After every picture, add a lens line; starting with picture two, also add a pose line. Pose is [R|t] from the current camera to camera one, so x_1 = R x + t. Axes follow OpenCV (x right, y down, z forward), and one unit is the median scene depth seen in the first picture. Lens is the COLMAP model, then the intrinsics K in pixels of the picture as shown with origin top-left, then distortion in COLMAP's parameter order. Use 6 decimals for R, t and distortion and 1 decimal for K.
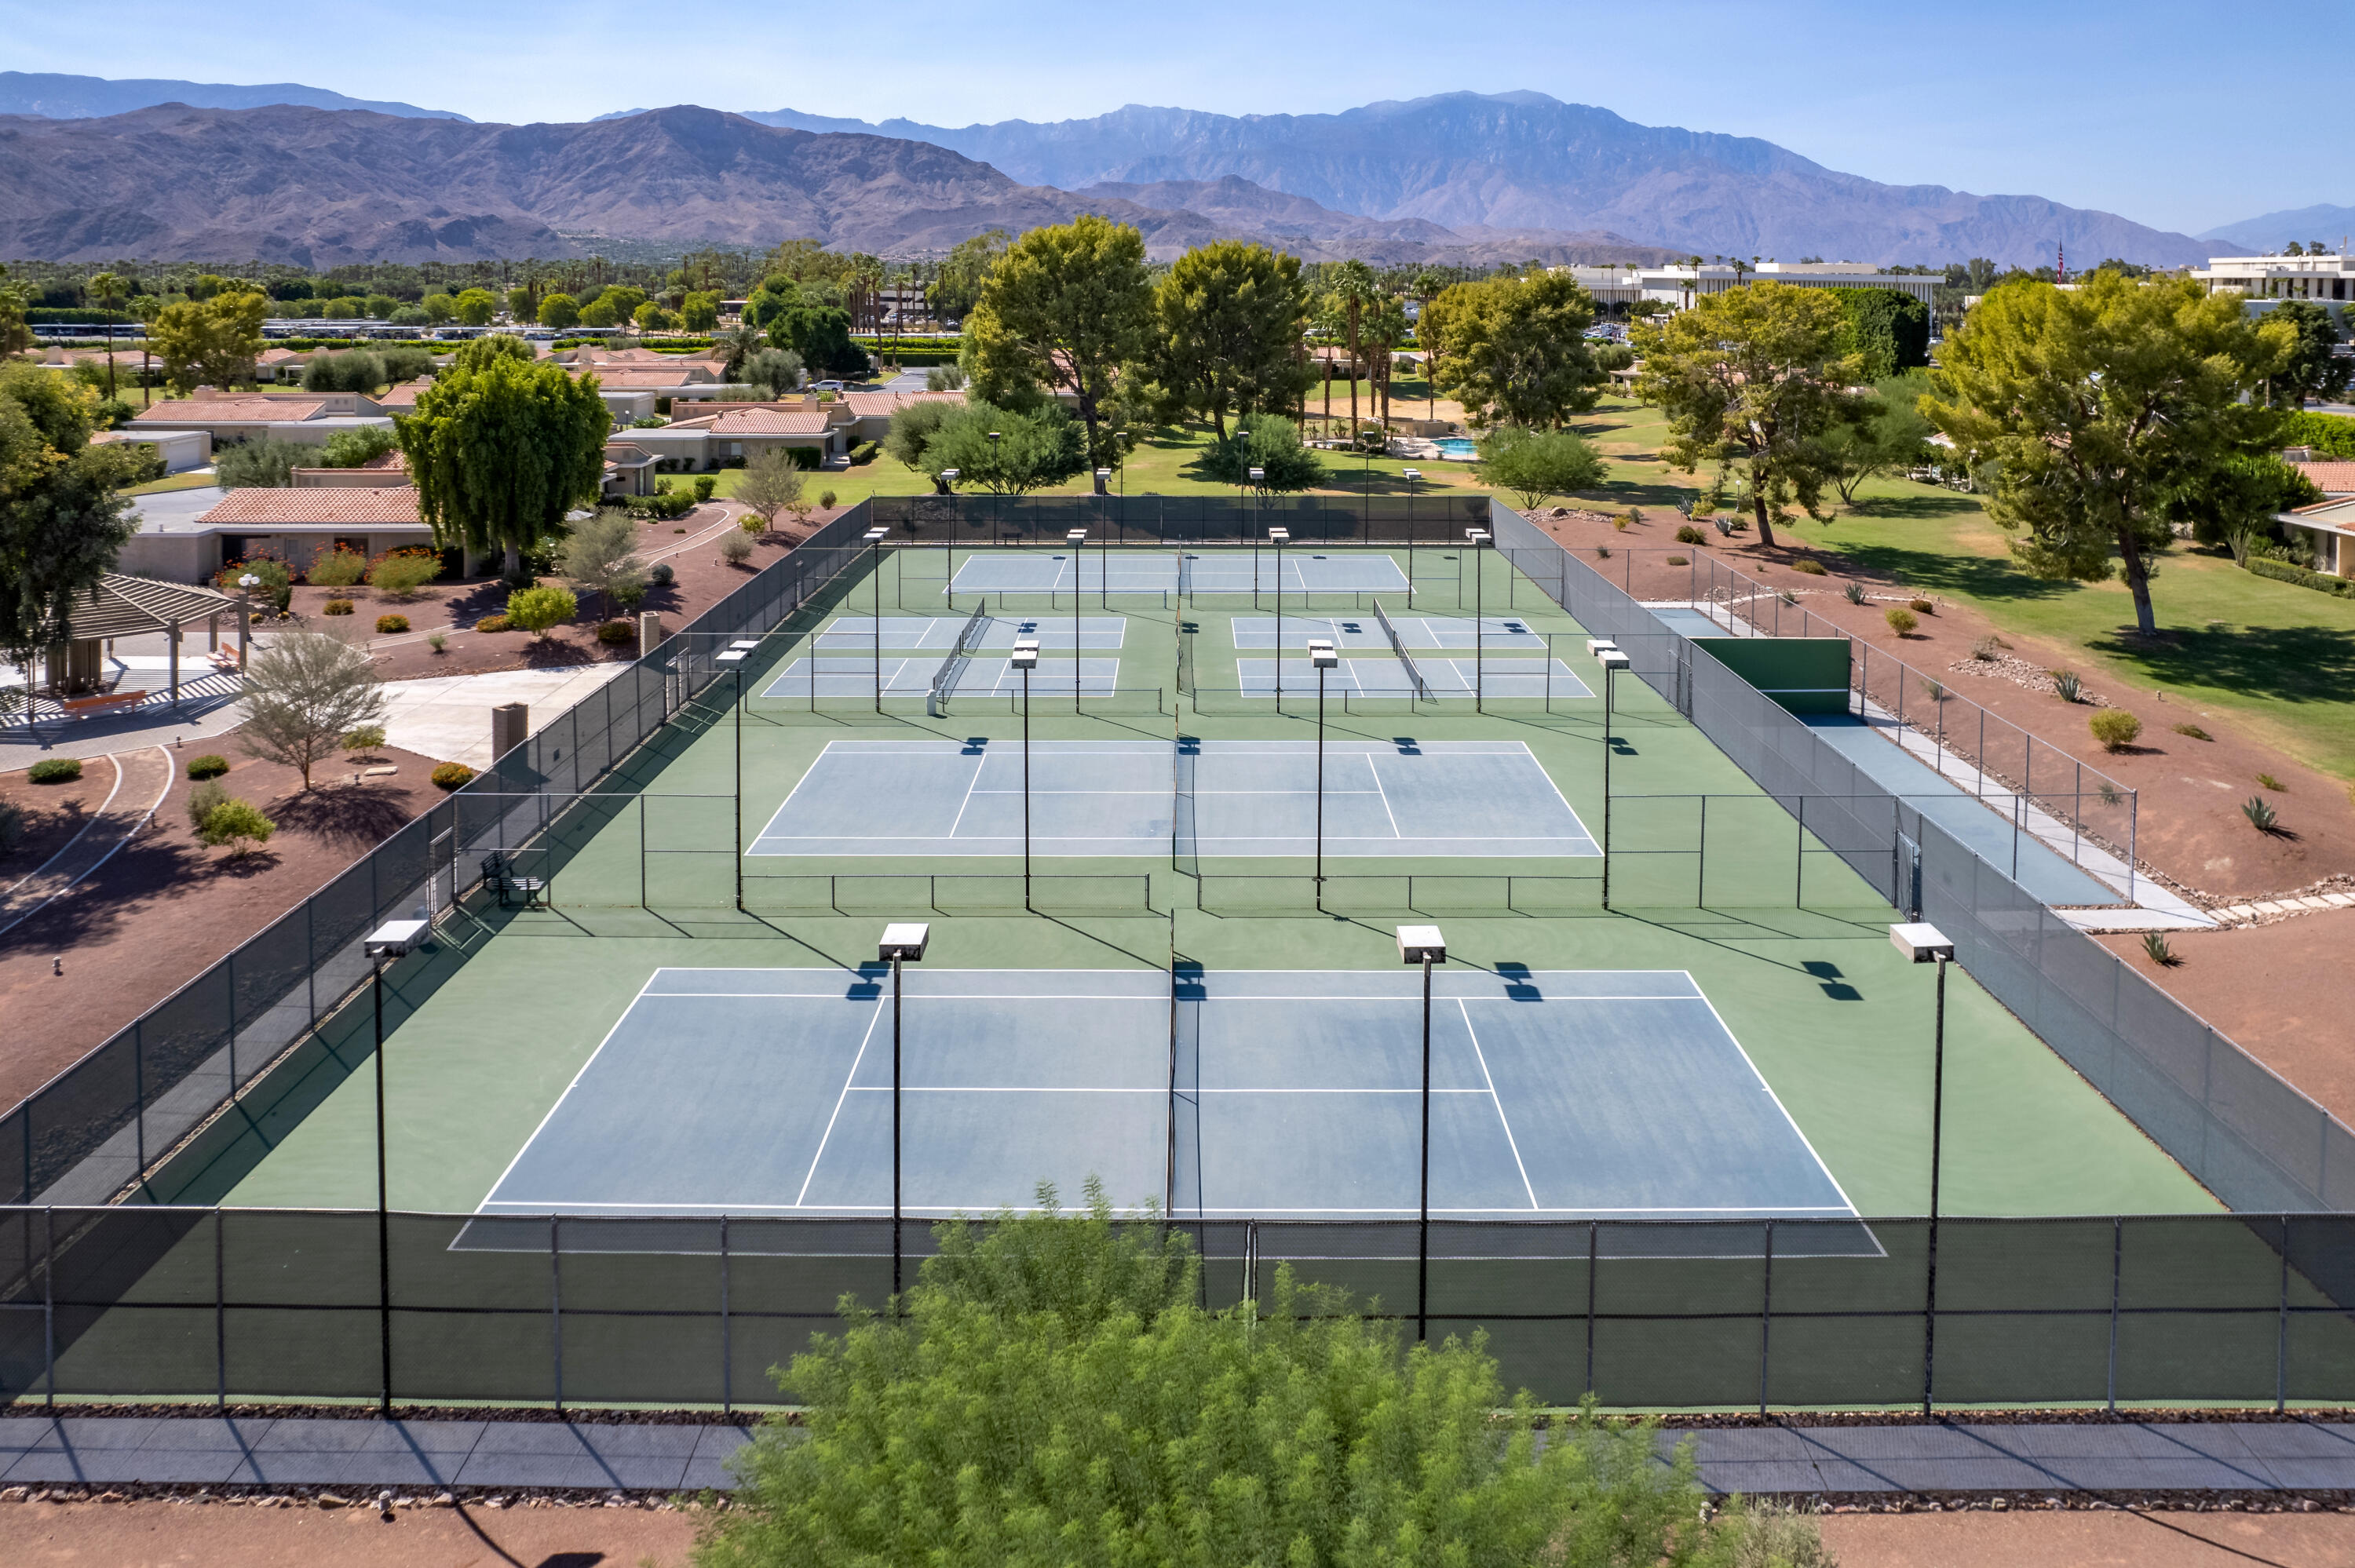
lens RADIAL K [[1501.4, 0, 1188.0], [0, 1501.4, 685.0], [0, 0, 1]] dist [-0.060040, 0.041229]
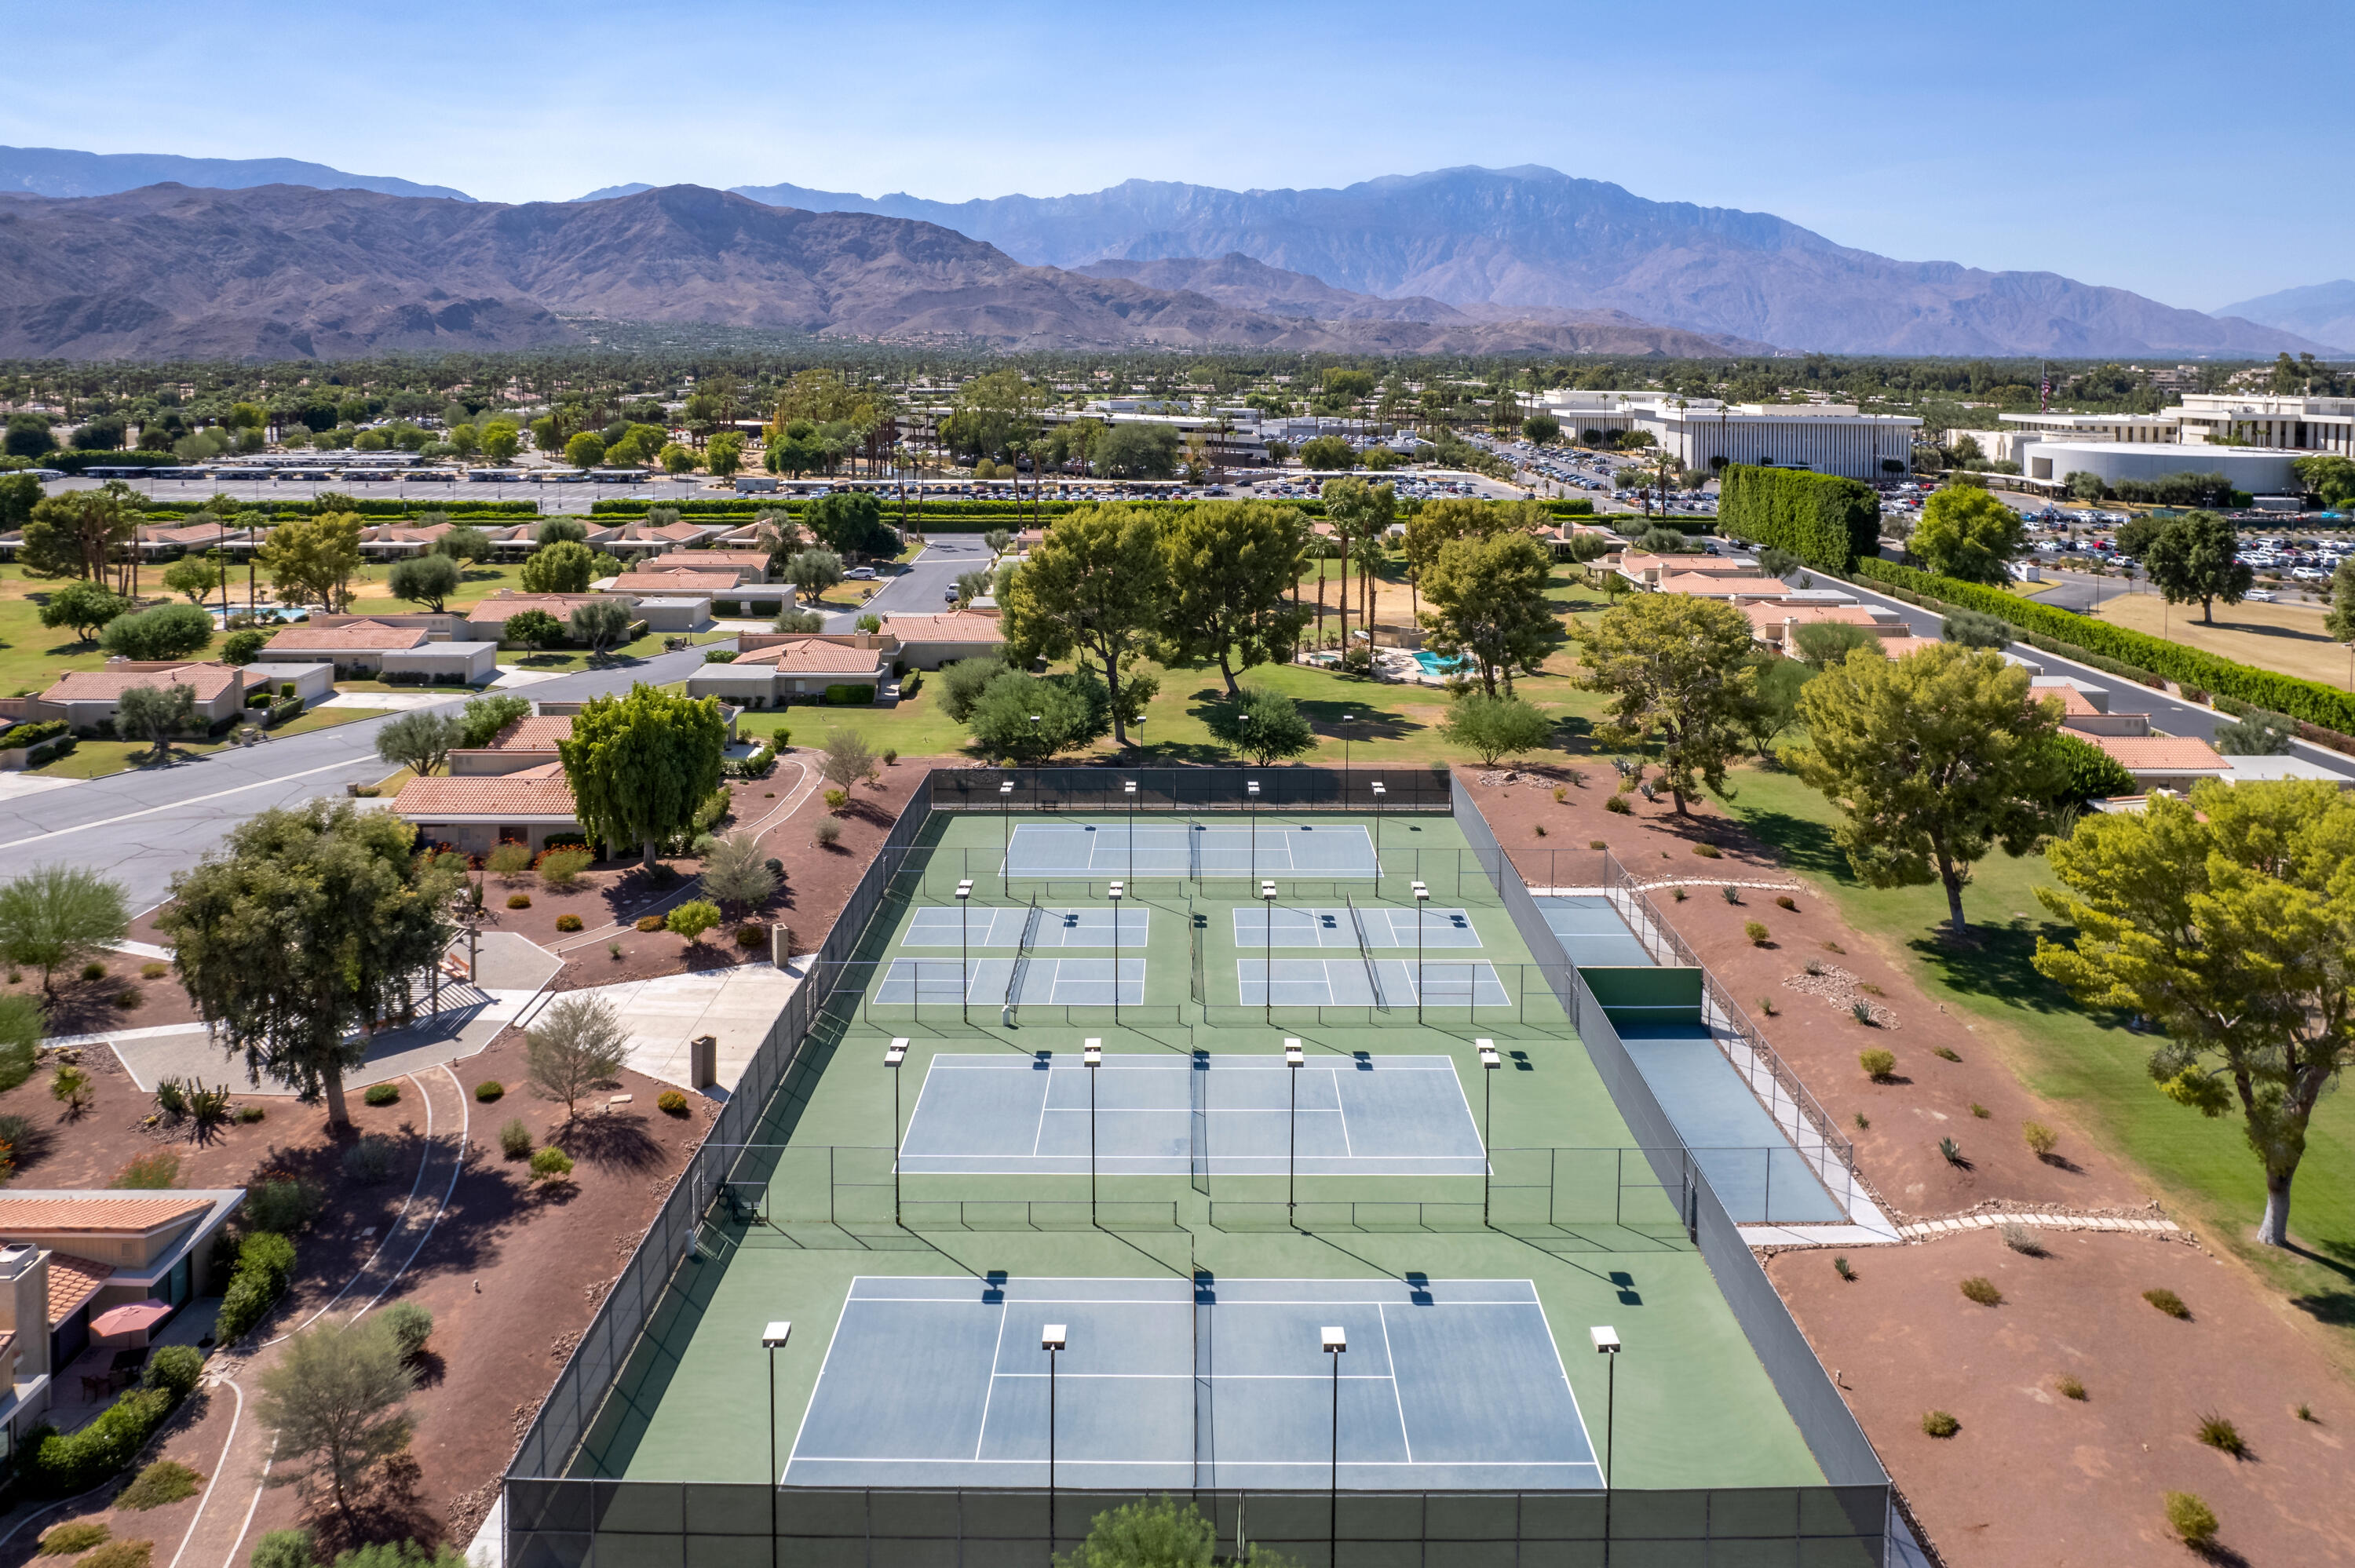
lens RADIAL K [[1557.5, 0, 1186.2], [0, 1557.5, 741.4], [0, 0, 1]] dist [-0.055420, 0.036117]
pose [[0.999998, 0.000836, -0.002015, -0.005583], [-0.000837, 1.000000, -0.000179, -0.132844], [0.002015, 0.000181, 0.999998, -0.214541]]
